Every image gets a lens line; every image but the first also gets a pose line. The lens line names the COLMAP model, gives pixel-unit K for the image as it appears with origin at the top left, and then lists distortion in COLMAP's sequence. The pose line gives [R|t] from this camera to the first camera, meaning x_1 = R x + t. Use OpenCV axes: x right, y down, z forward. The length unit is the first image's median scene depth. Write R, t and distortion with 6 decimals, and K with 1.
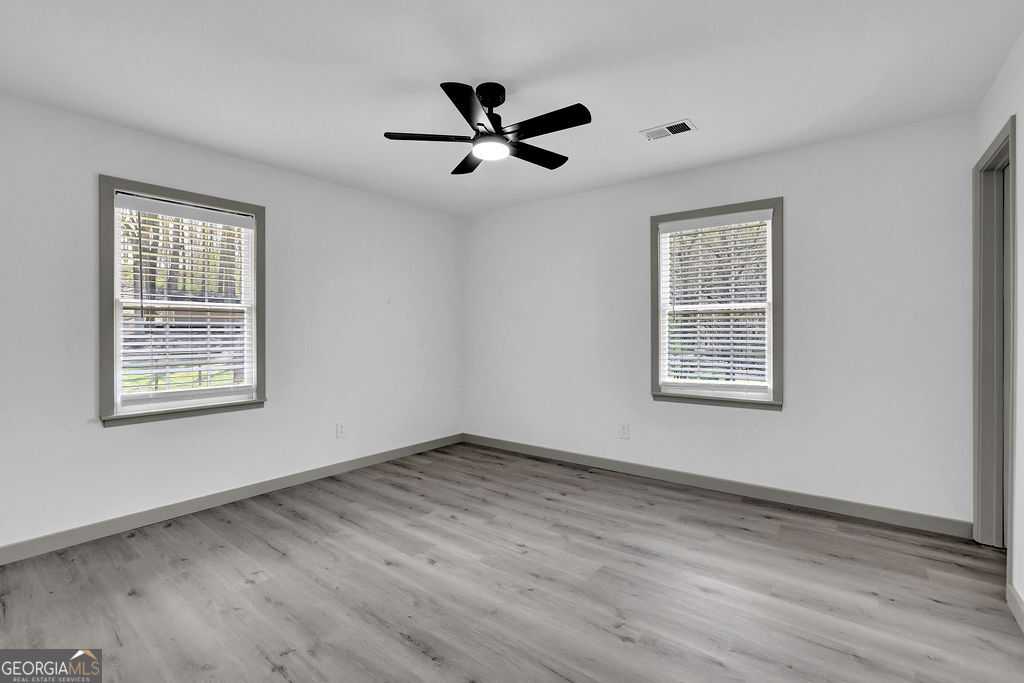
lens RADIAL K [[451.5, 0, 514.3], [0, 451.5, 337.8], [0, 0, 1]] dist [-0.045382, 0.018924]
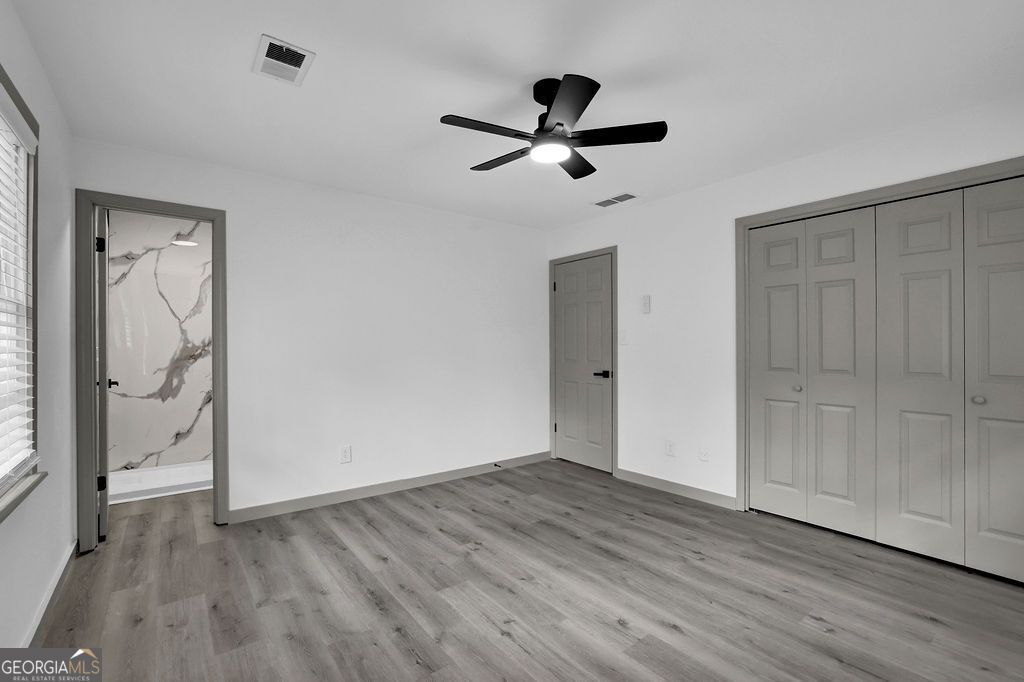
lens RADIAL K [[451.5, 0, 514.3], [0, 451.5, 337.3], [0, 0, 1]] dist [-0.045382, 0.018924]
pose [[-0.967333, 0.011211, 0.253261, -0.226253], [0.010522, 0.999936, -0.004075, -0.033096], [-0.253291, -0.001277, -0.967389, 2.039012]]
